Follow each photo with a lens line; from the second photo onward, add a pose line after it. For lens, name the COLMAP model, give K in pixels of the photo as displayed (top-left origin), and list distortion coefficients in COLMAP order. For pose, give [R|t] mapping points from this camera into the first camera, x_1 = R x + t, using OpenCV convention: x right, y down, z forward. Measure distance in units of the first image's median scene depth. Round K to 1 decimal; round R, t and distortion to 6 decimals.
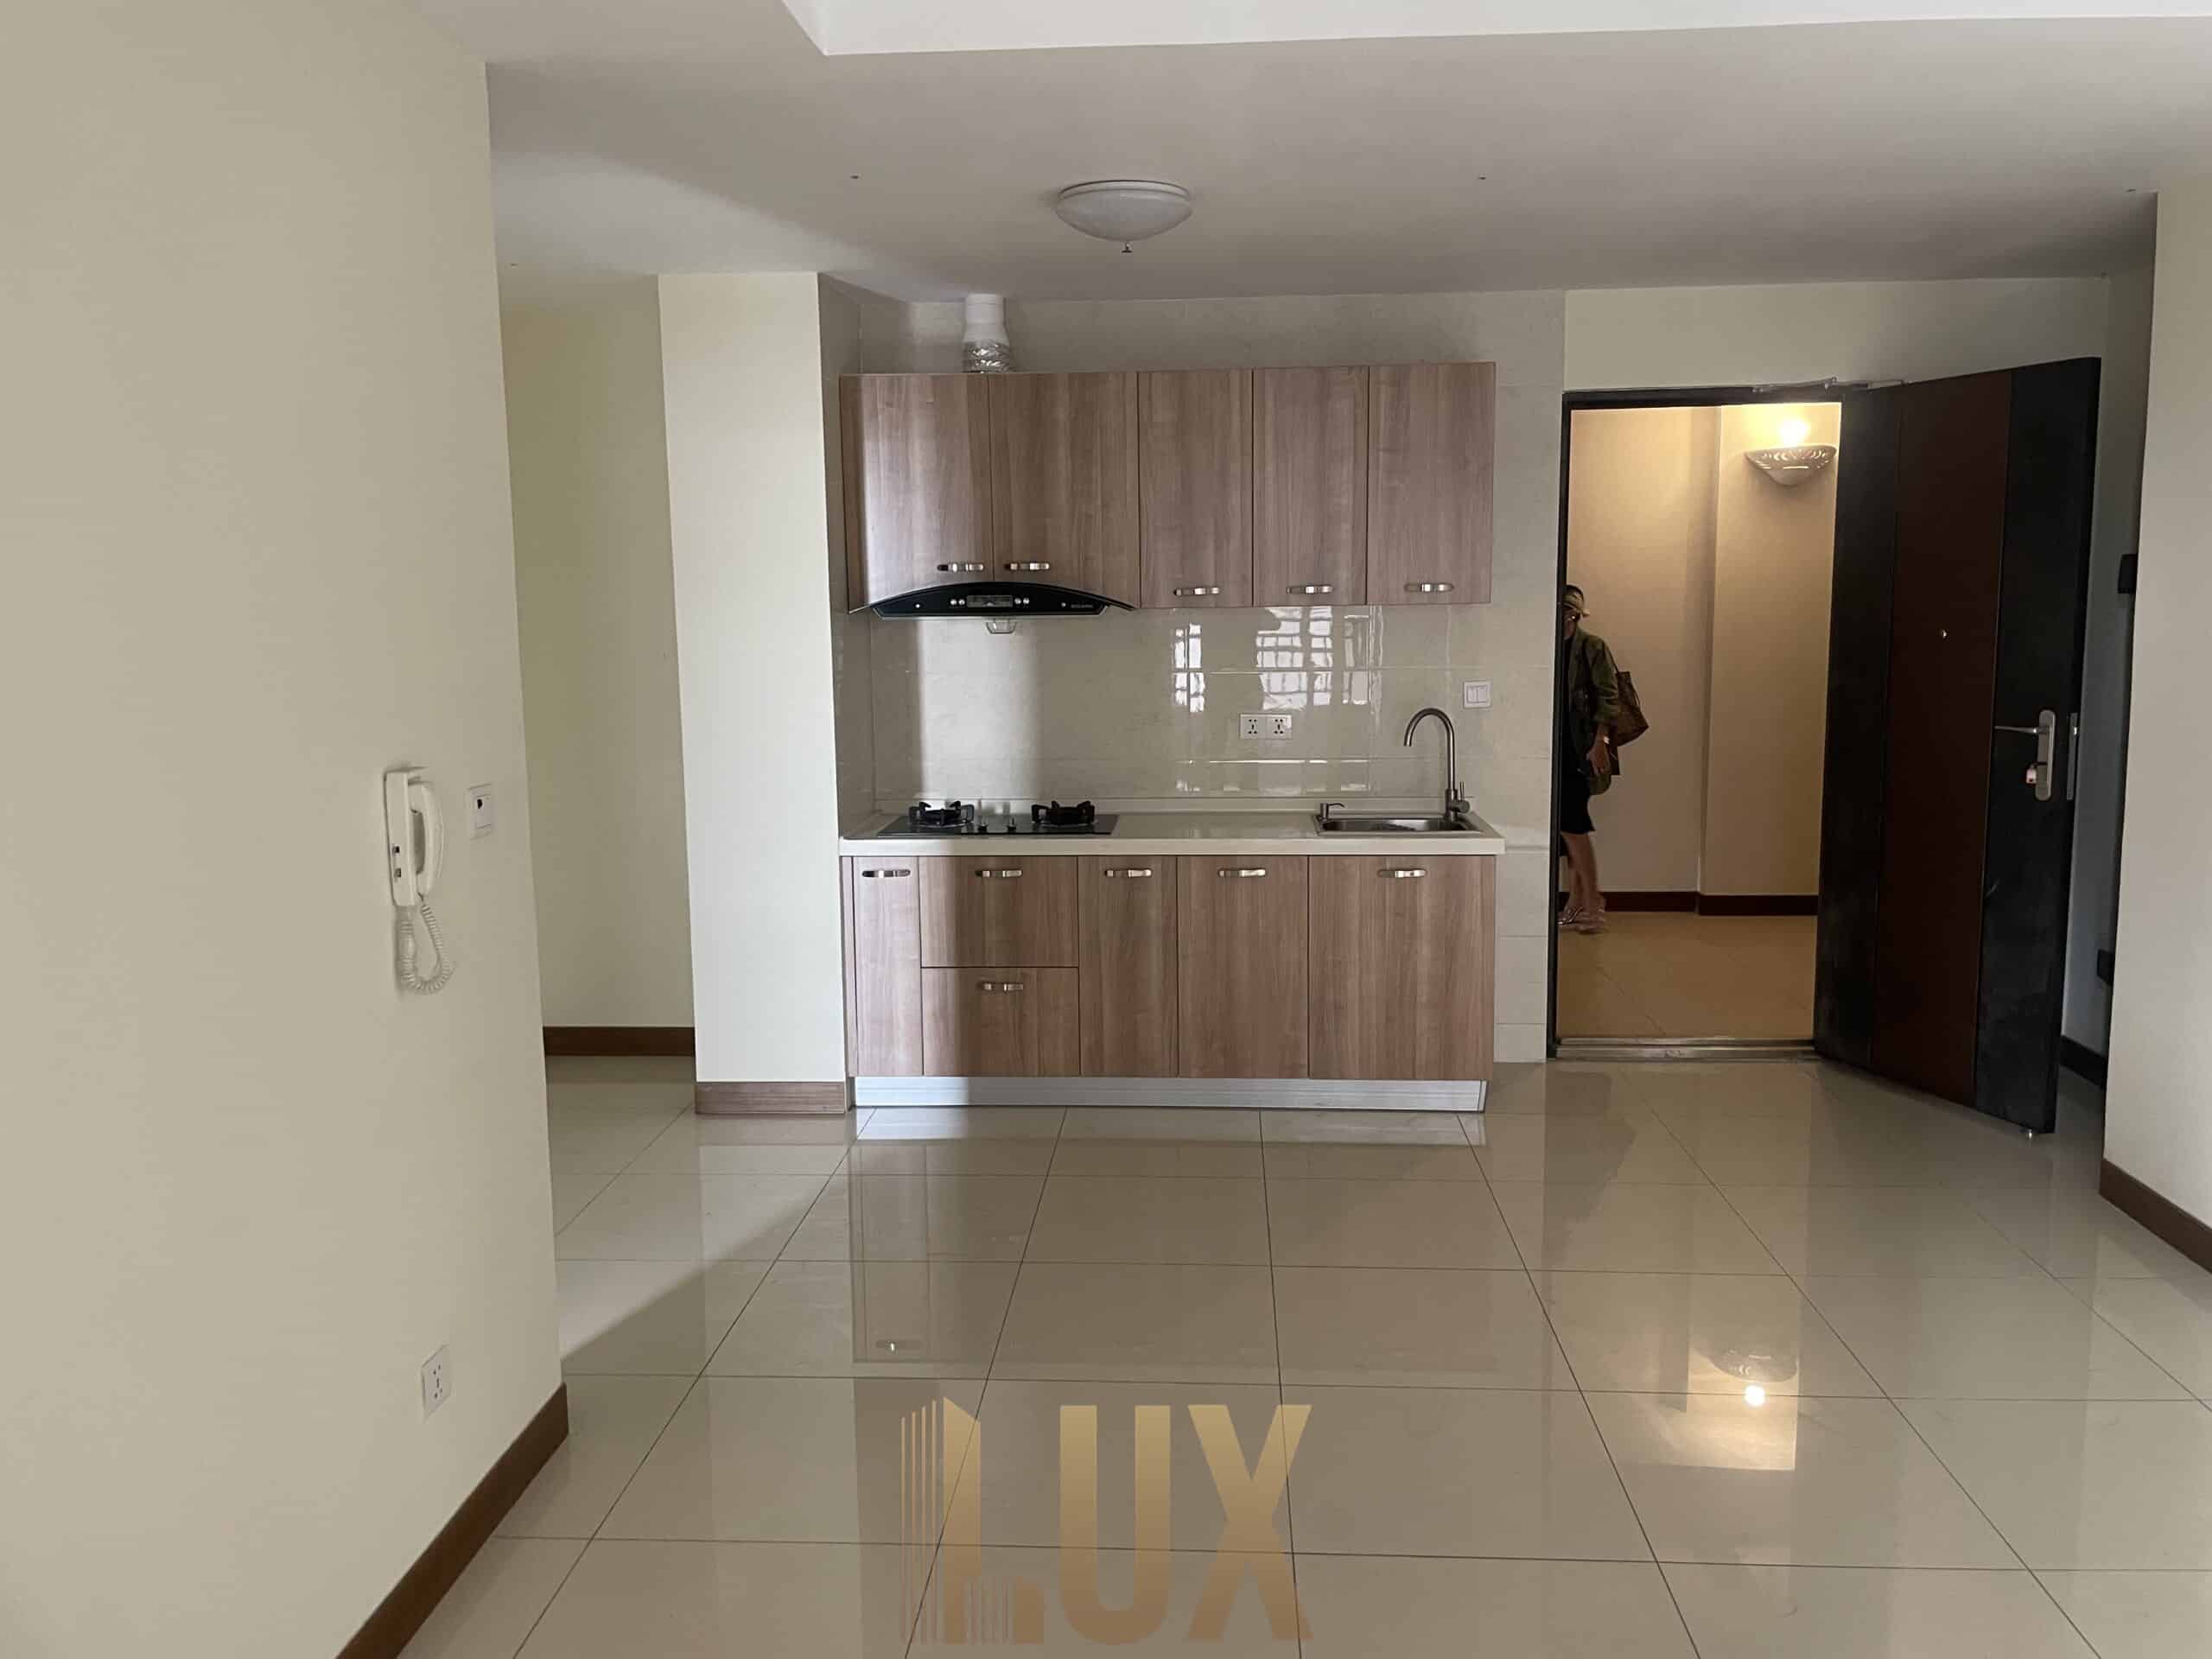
lens RADIAL K [[1685.6, 0, 1109.9], [0, 1685.6, 814.1], [0, 0, 1]] dist [0.081473, -0.118903]
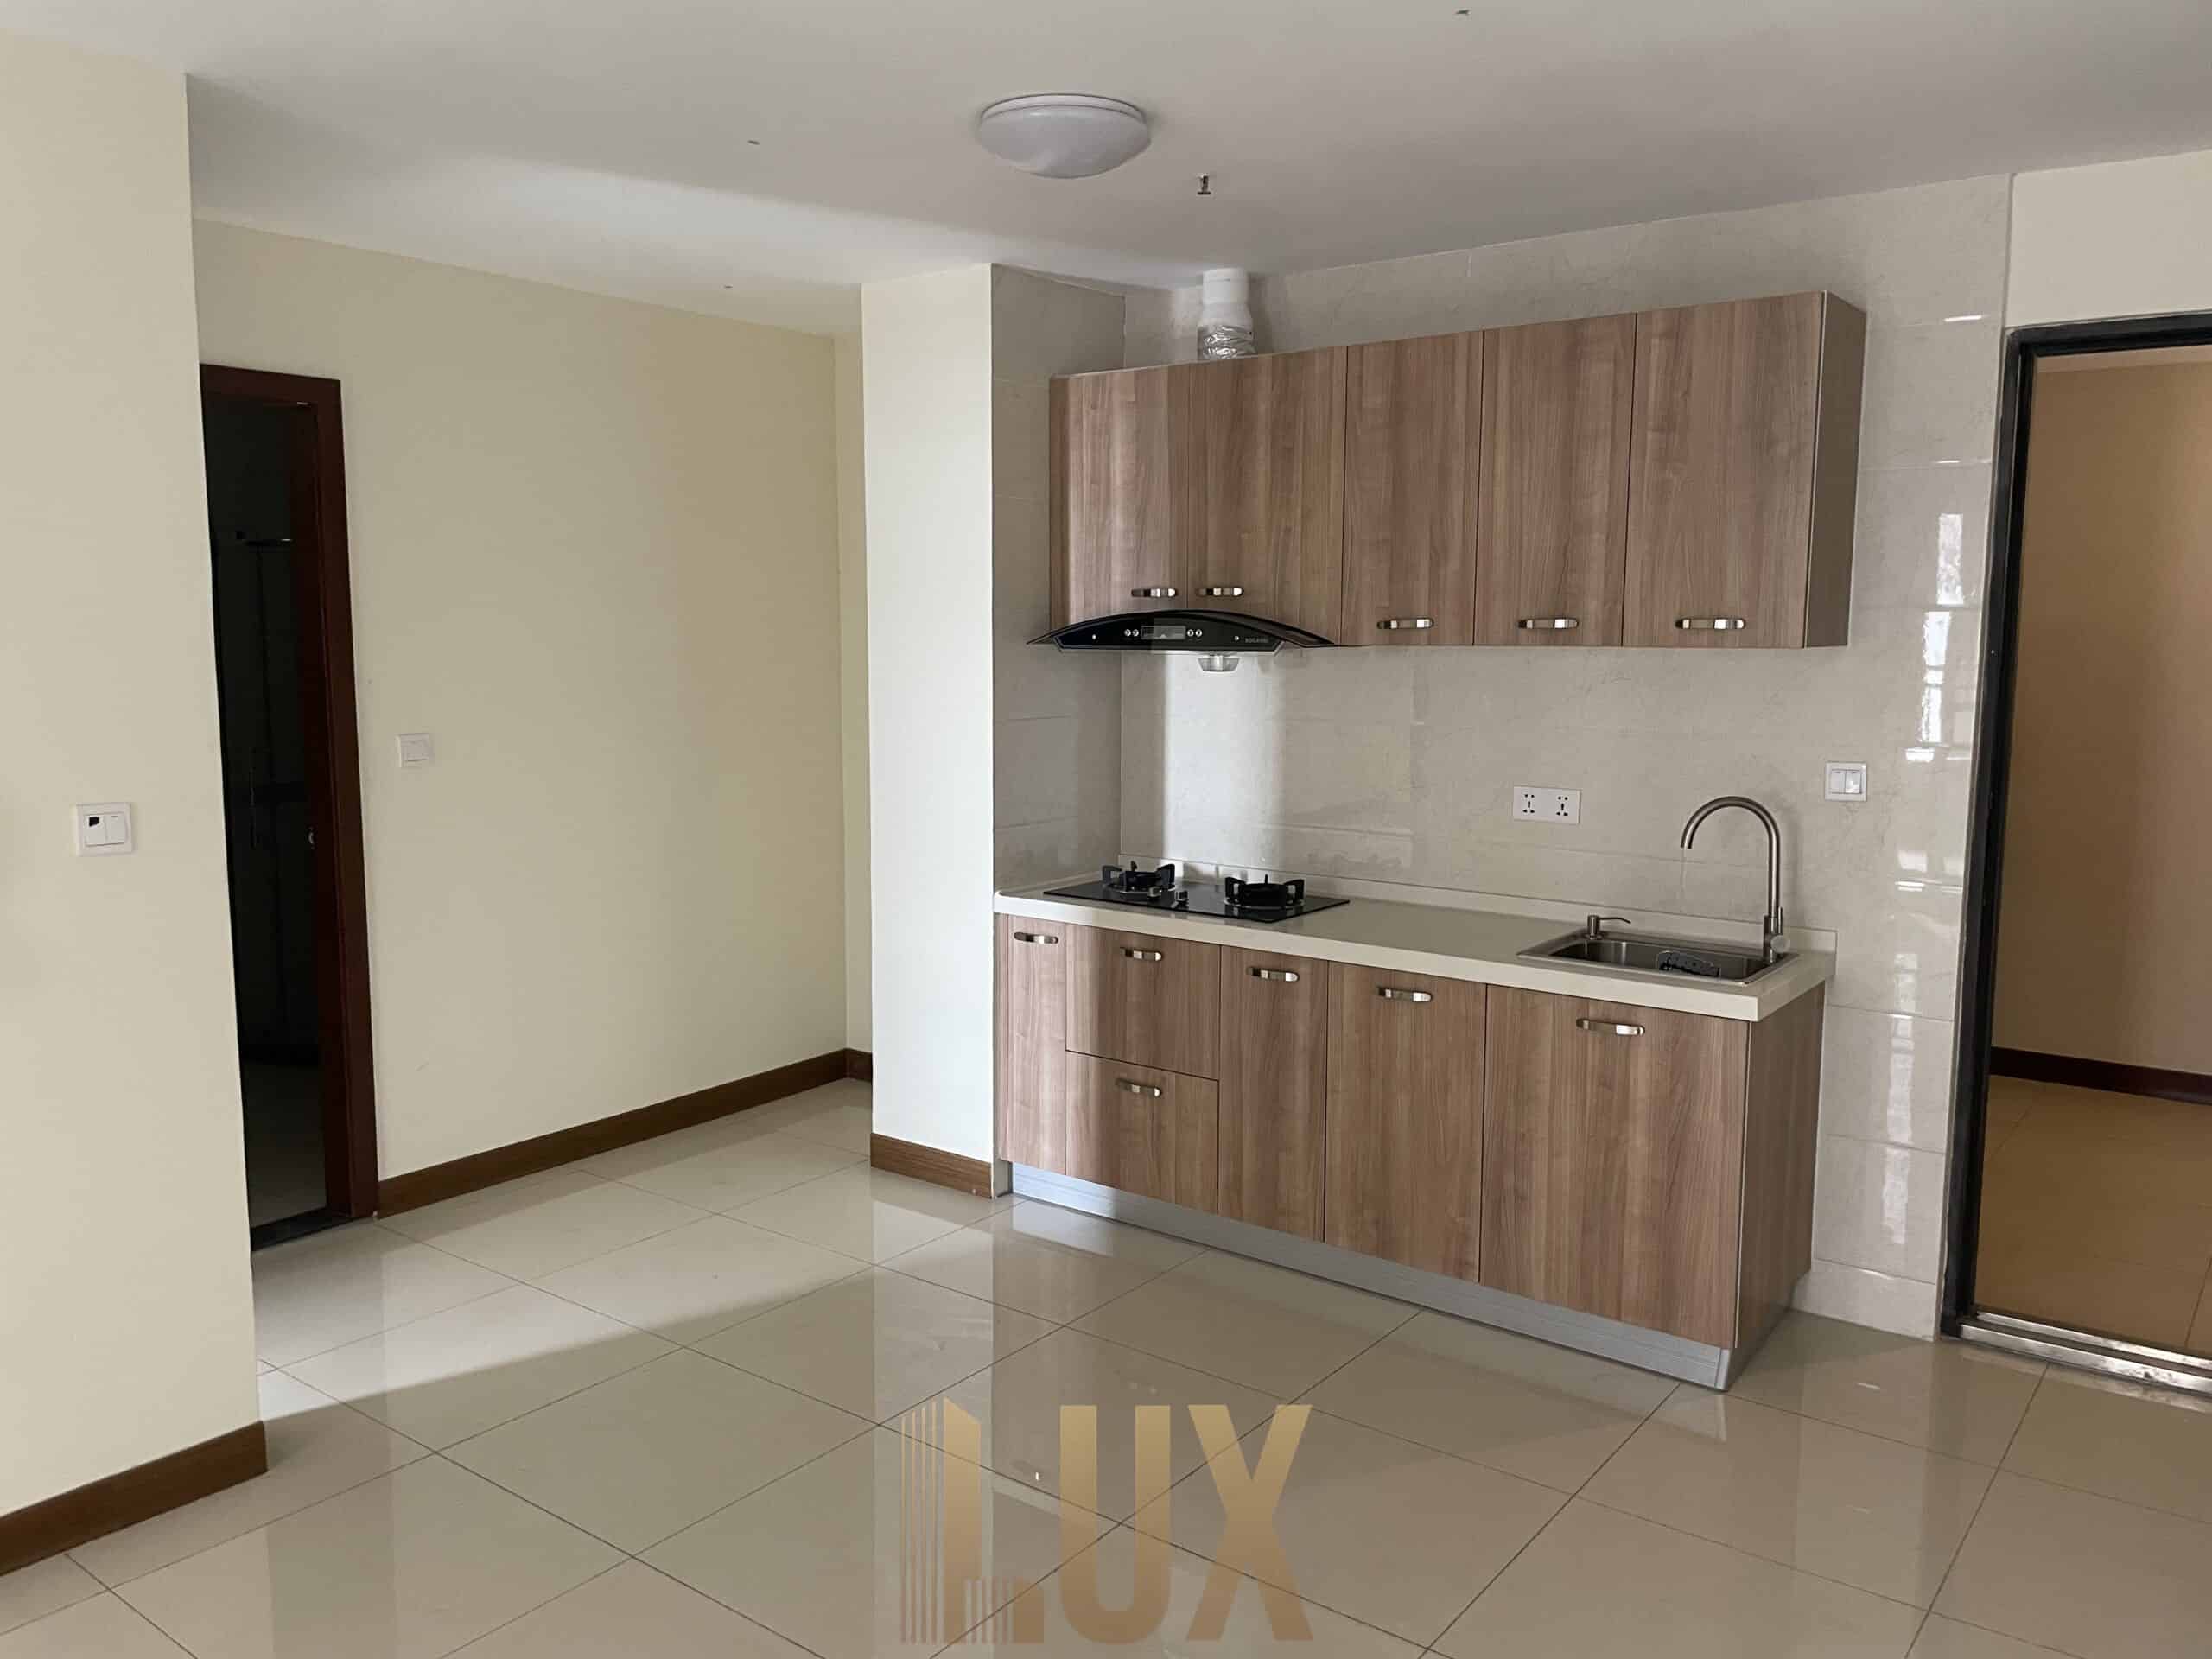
lens RADIAL K [[1685.6, 0, 1062.9], [0, 1685.6, 827.3], [0, 0, 1]] dist [0.081473, -0.118903]
pose [[0.825792, 0.082707, -0.557877, 0.363364], [-0.089705, 0.995858, 0.014855, -0.036757], [0.556795, 0.037777, 0.829790, 0.272869]]
